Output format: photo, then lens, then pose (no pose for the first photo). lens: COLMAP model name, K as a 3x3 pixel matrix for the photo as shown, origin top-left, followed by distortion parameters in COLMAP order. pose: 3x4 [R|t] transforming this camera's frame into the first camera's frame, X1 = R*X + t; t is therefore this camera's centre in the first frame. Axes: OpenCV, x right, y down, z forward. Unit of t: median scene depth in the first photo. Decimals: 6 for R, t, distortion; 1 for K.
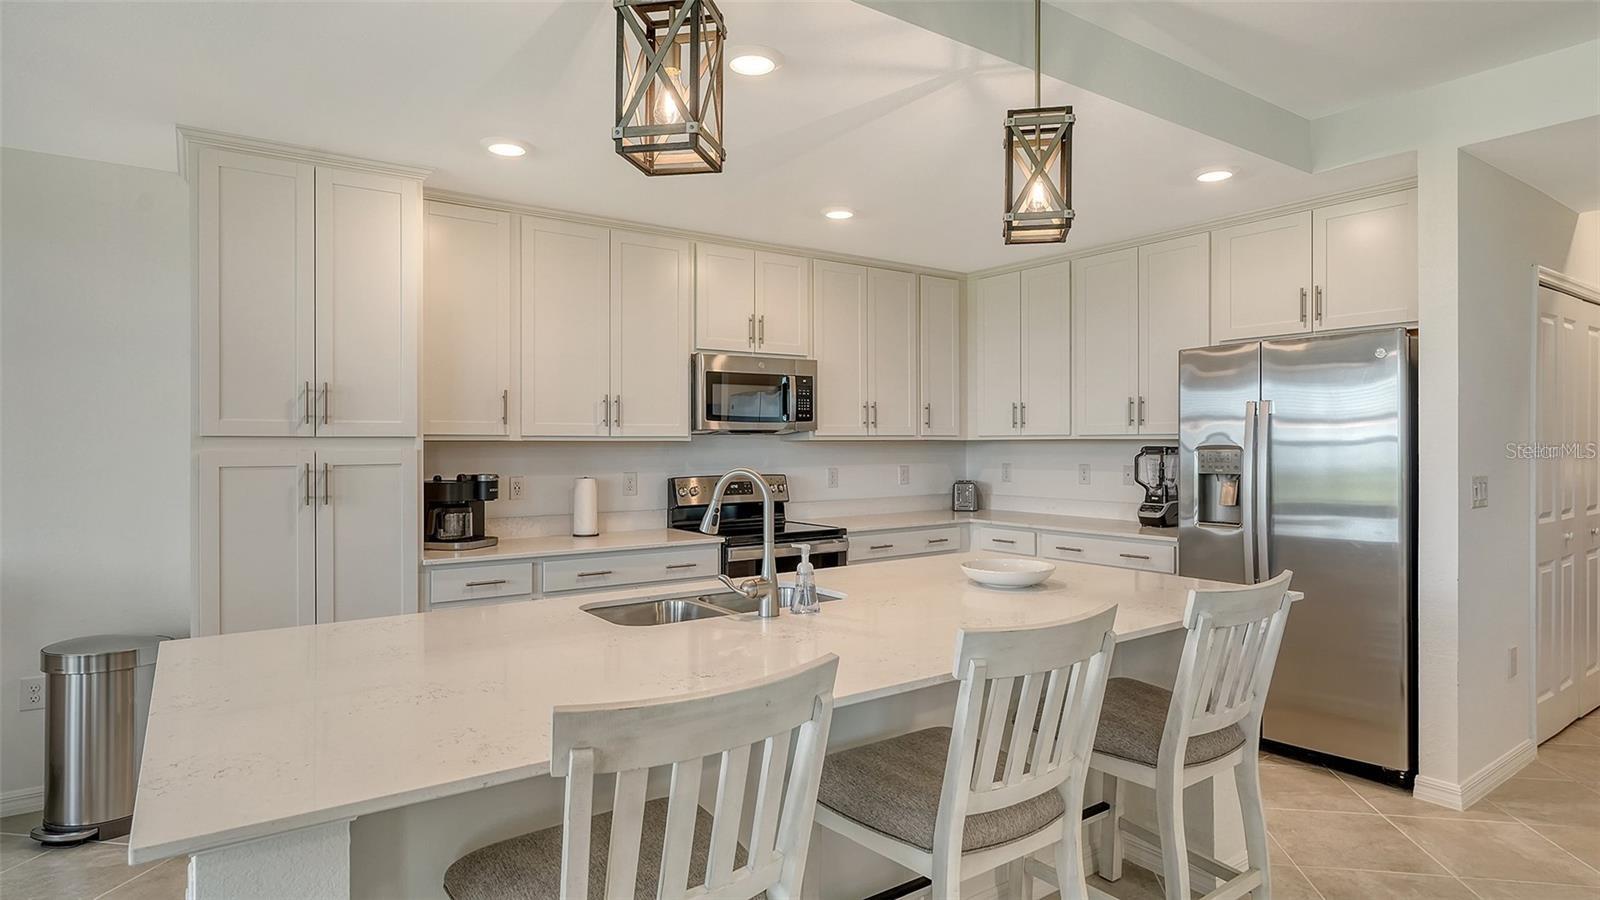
lens RADIAL K [[855.9, 0, 787.9], [0, 855.9, 445.9], [0, 0, 1]] dist [-0.001681, 0.001697]
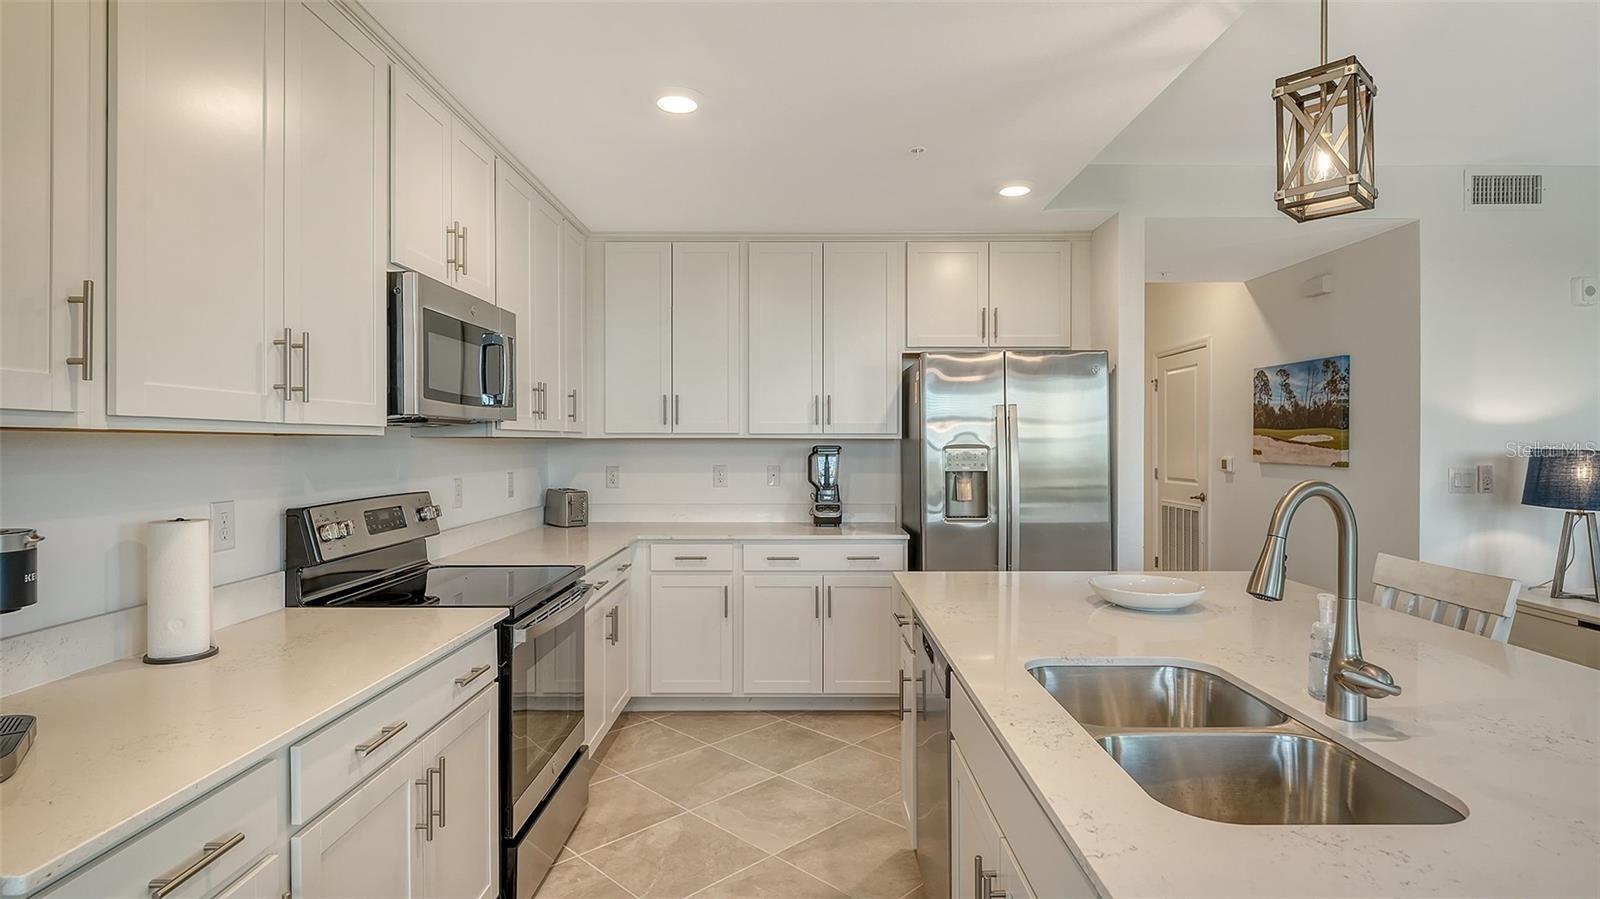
lens RADIAL K [[801.5, 0, 802.2], [0, 801.5, 450.0], [0, 0, 1]] dist [-0.001649, -0.000862]
pose [[0.576107, -0.004377, 0.817363, -0.394846], [0.001203, 0.999989, 0.004507, 0.001459], [-0.817374, -0.001614, 0.576106, 0.541000]]
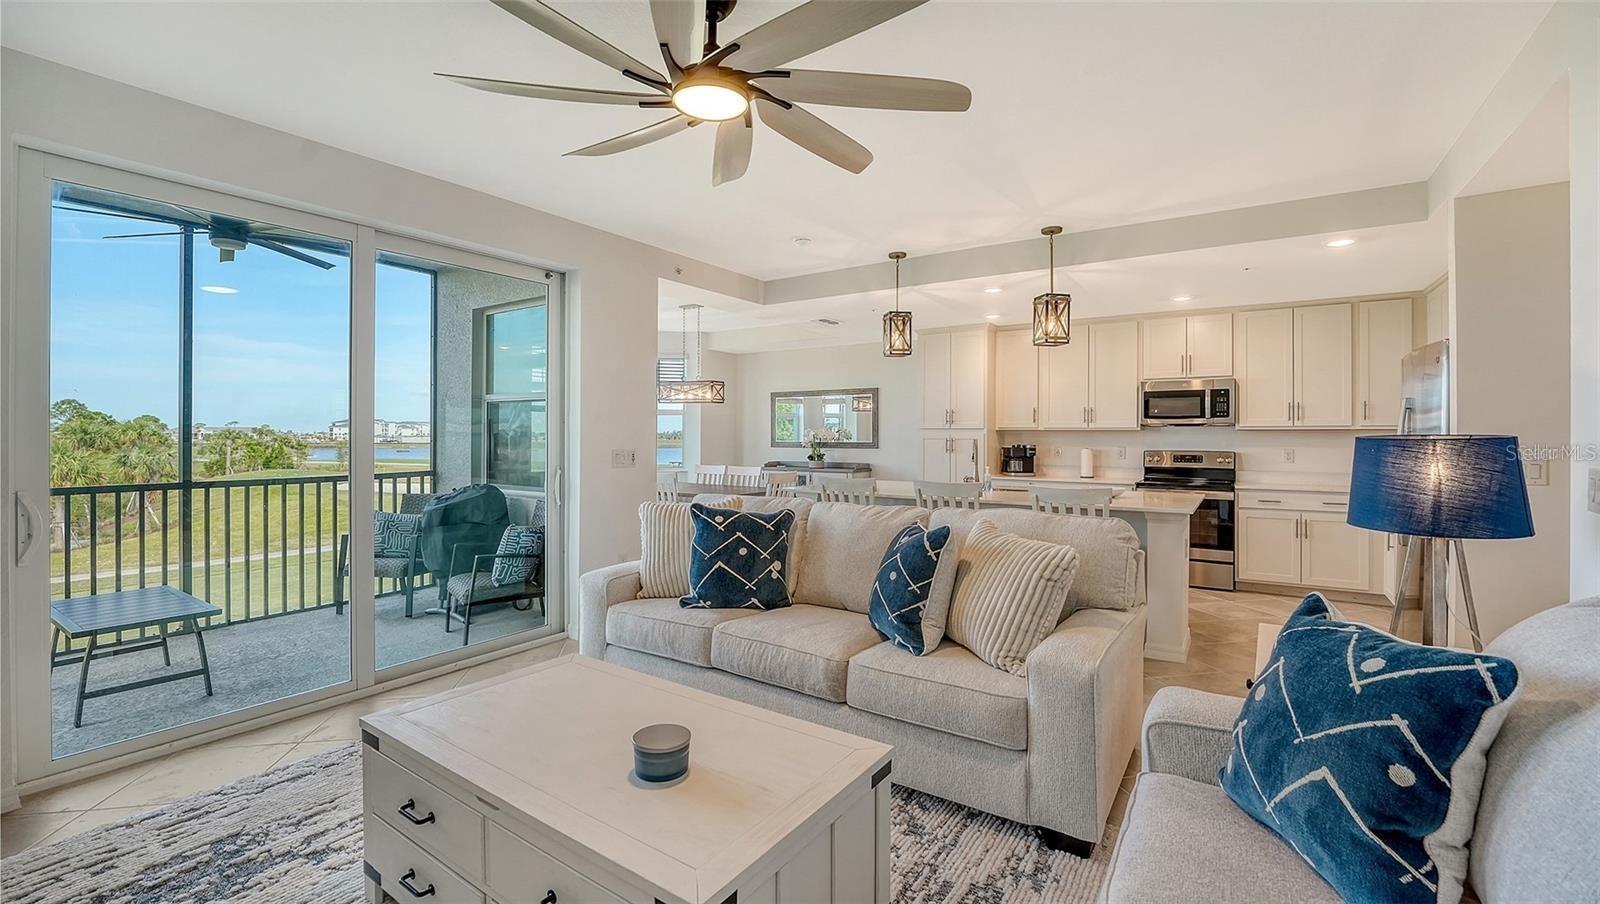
lens RADIAL K [[664.9, 0, 802.3], [0, 664.9, 438.6], [0, 0, 1]] dist [-0.019168, -0.000360]
pose [[0.363419, 0.009233, -0.931580, 1.004024], [-0.006711, 0.999951, 0.007292, 0.007513], [0.931602, 0.003602, 0.363463, -0.193762]]
